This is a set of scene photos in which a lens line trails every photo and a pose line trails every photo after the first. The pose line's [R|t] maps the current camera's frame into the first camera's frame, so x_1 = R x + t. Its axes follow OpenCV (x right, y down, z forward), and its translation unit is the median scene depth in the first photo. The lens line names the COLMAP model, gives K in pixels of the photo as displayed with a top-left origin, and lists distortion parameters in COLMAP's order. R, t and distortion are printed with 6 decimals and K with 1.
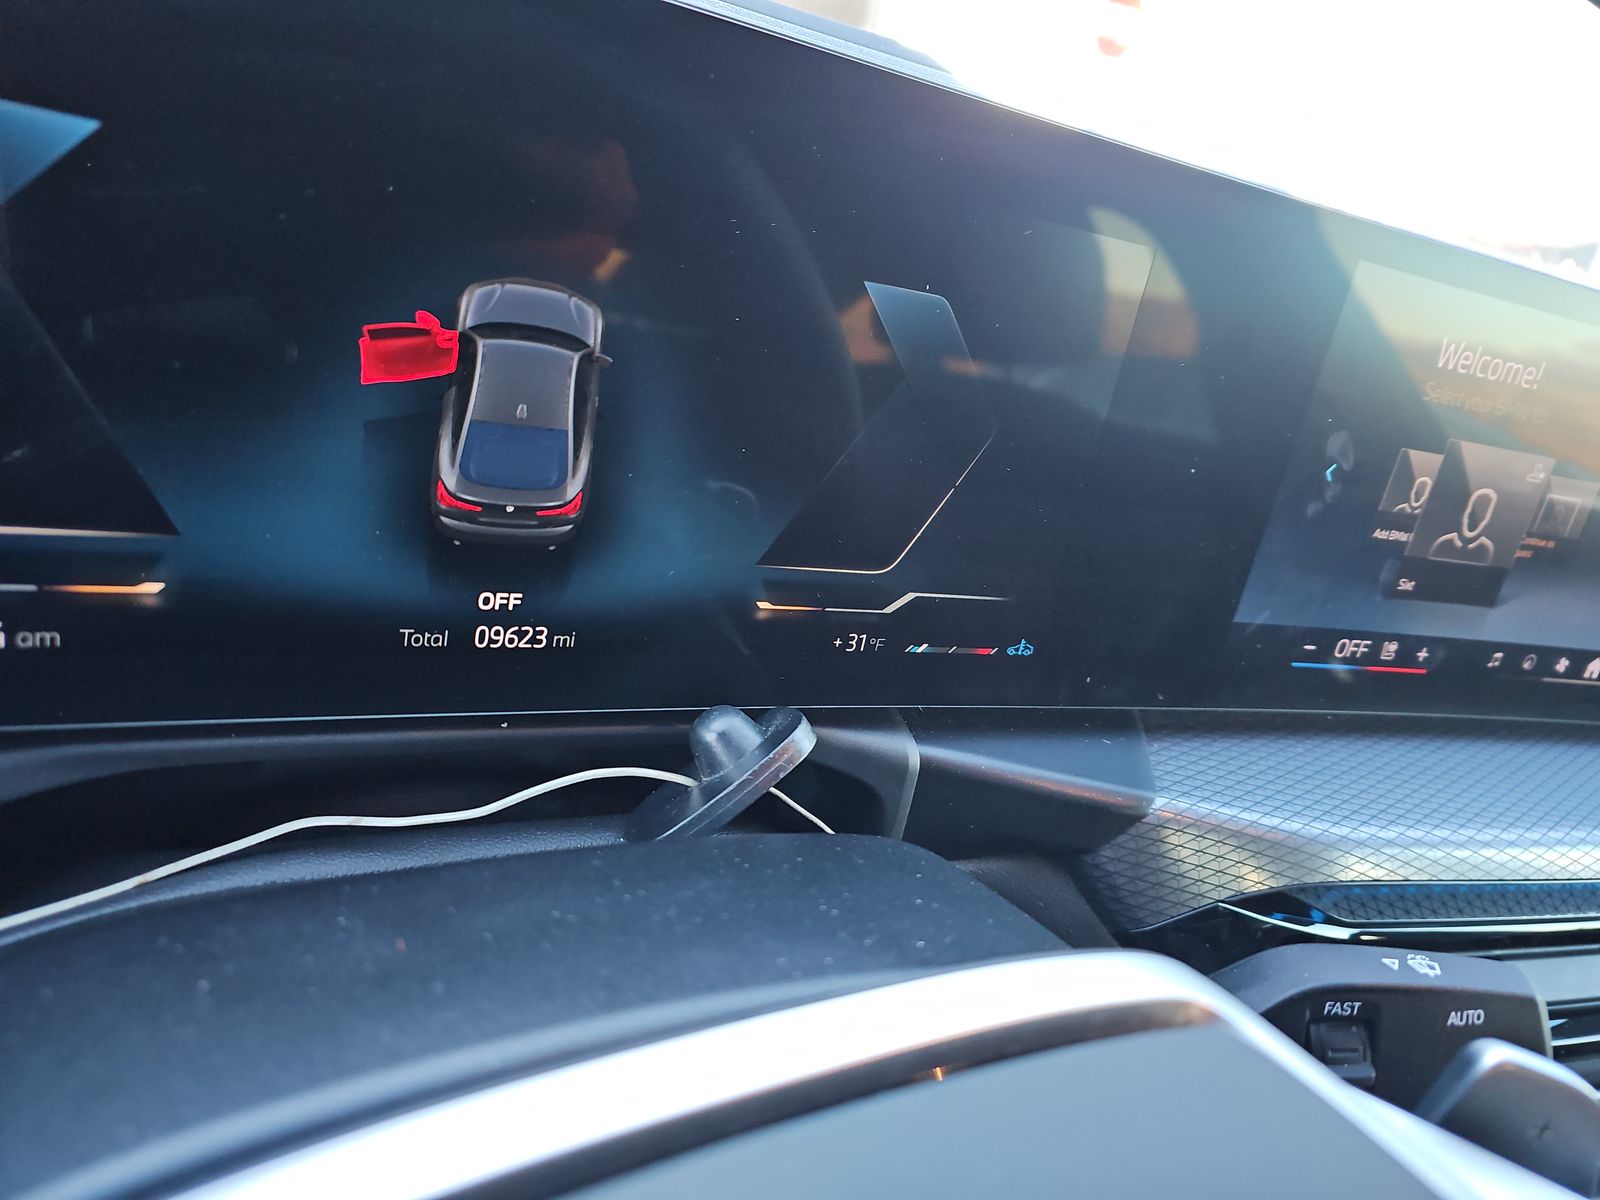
lens RADIAL K [[1062.4, 0, 798.2], [0, 1062.4, 609.4], [0, 0, 1]] dist [0.054631, -0.045251]
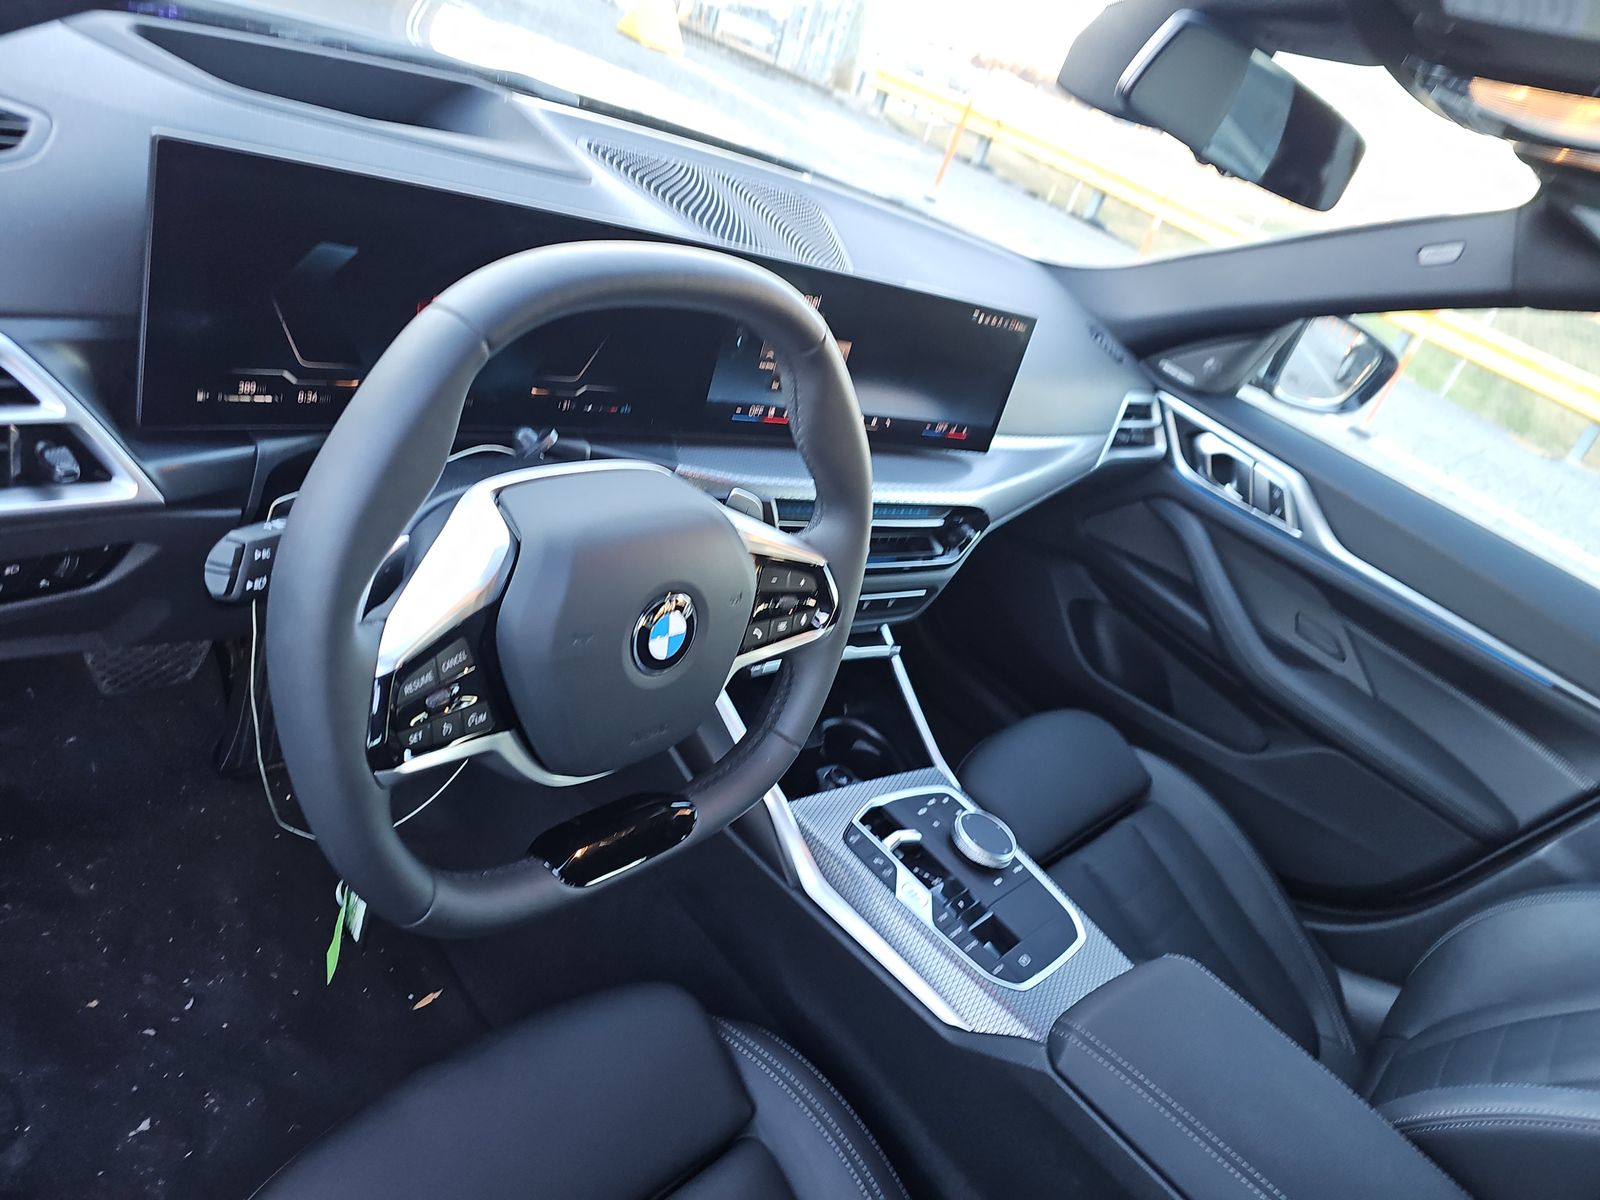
lens RADIAL K [[1062.4, 0, 793.5], [0, 1062.4, 576.2], [0, 0, 1]] dist [0.054631, -0.045251]
pose [[0.938813, -0.062987, 0.338620, -0.294908], [0.011444, 0.988298, 0.152107, 0.045592], [-0.344238, -0.138925, 0.928547, -1.521224]]
